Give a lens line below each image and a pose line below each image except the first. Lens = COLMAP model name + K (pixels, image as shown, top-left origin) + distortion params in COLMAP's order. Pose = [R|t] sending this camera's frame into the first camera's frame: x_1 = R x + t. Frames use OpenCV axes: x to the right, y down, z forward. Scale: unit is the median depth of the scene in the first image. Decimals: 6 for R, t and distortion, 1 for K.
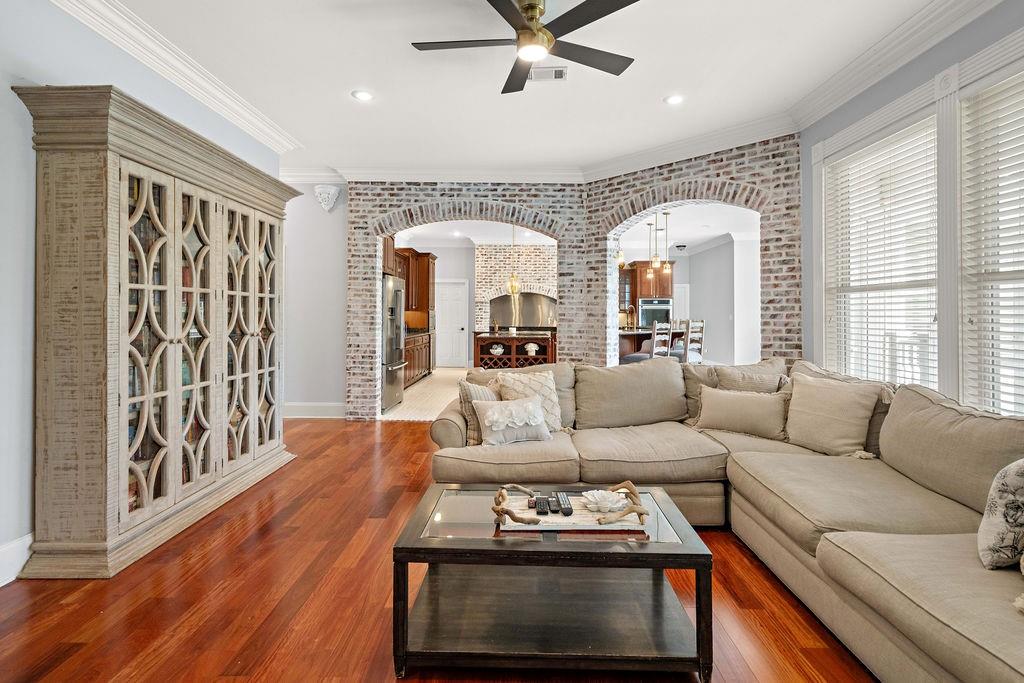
lens RADIAL K [[480.0, 0, 496.7], [0, 480.0, 310.7], [0, 0, 1]] dist [-0.008398, 0.004806]
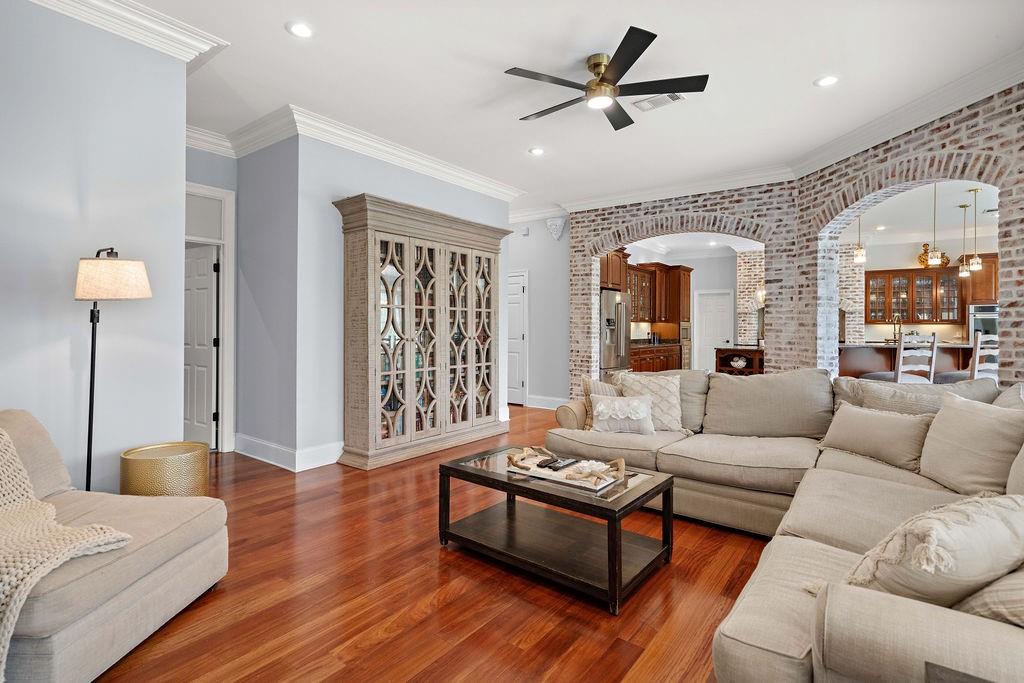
lens RADIAL K [[480.0, 0, 513.4], [0, 480.0, 331.2], [0, 0, 1]] dist [-0.008398, 0.004806]
pose [[0.806910, 0.005561, -0.590649, 0.385418], [0.002409, 0.999916, 0.012706, 0.010937], [0.590670, -0.011676, 0.806829, -0.062089]]
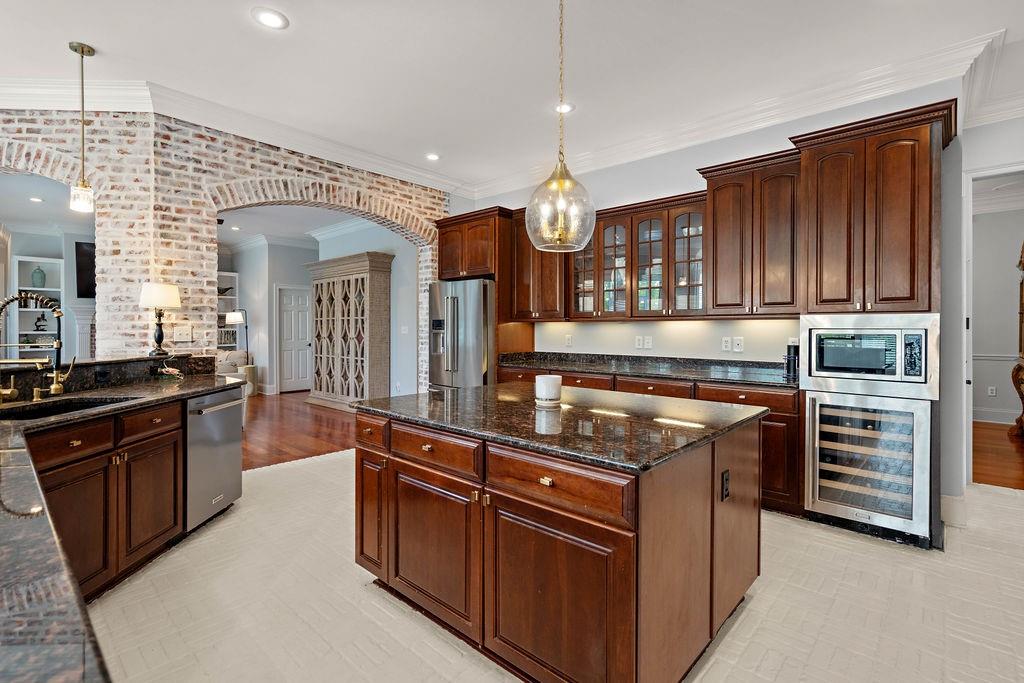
lens RADIAL K [[480.0, 0, 509.8], [0, 480.0, 332.6], [0, 0, 1]] dist [-0.008398, 0.004806]
pose [[-0.655236, -0.000756, -0.755424, 0.498689], [0.000176, 0.999999, -0.001153, 0.024499], [0.755424, -0.000888, -0.655236, 2.408672]]
